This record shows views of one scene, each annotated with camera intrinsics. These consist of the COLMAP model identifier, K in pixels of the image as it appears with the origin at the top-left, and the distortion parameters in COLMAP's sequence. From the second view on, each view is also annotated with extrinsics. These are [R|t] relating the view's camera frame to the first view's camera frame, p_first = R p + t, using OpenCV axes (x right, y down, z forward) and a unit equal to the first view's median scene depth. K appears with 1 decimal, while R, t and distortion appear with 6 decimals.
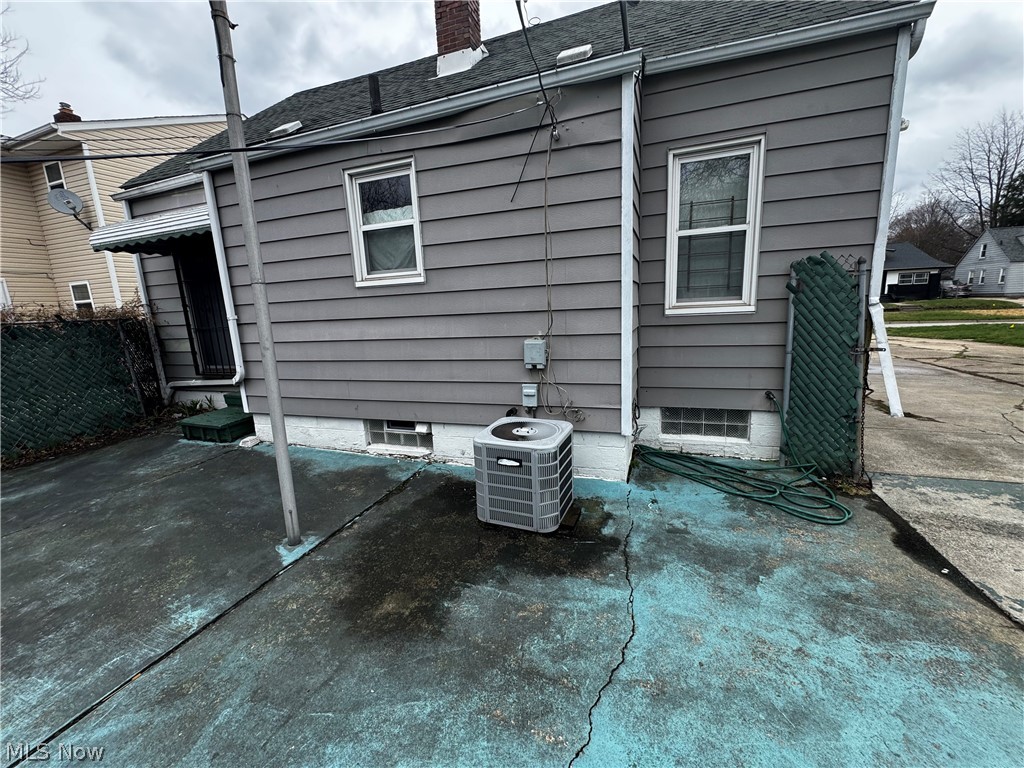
lens RADIAL K [[409.2, 0, 512.0], [0, 409.2, 384.0], [0, 0, 1]] dist [-0.003596, 0.000497]
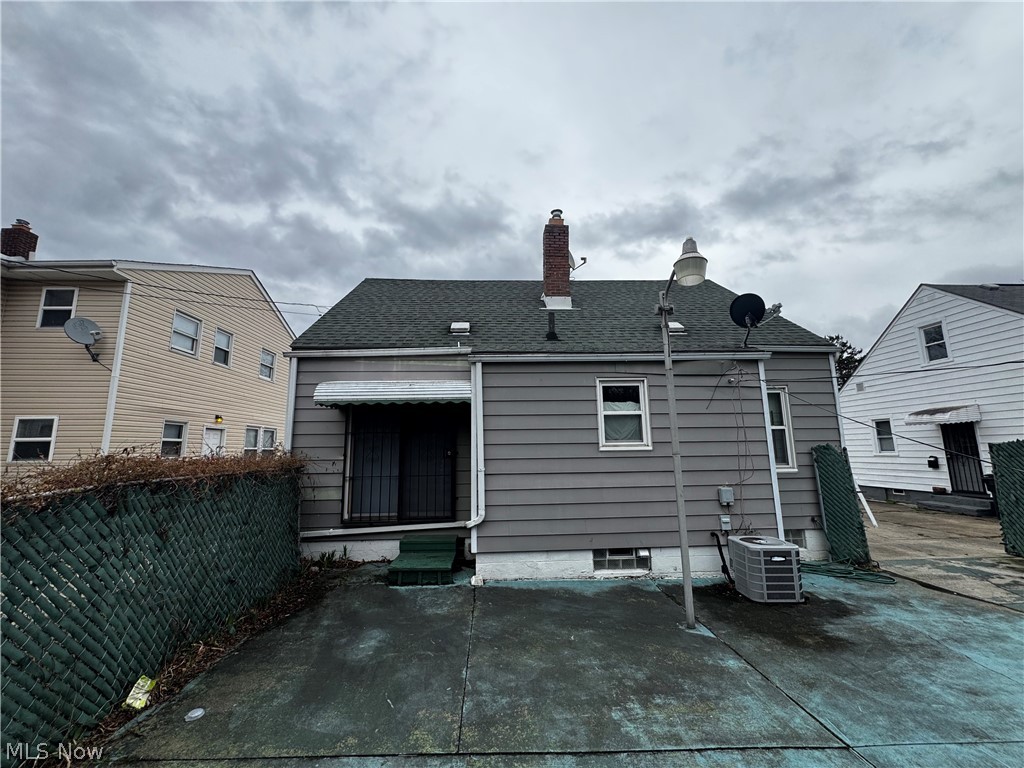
lens RADIAL K [[409.2, 0, 512.0], [0, 409.2, 384.0], [0, 0, 1]] dist [-0.003596, 0.000497]
pose [[0.925010, 0.094155, 0.368090, -1.303750], [0.041644, 0.937845, -0.344548, 0.033404], [-0.377653, 0.334039, 0.863595, -0.239664]]
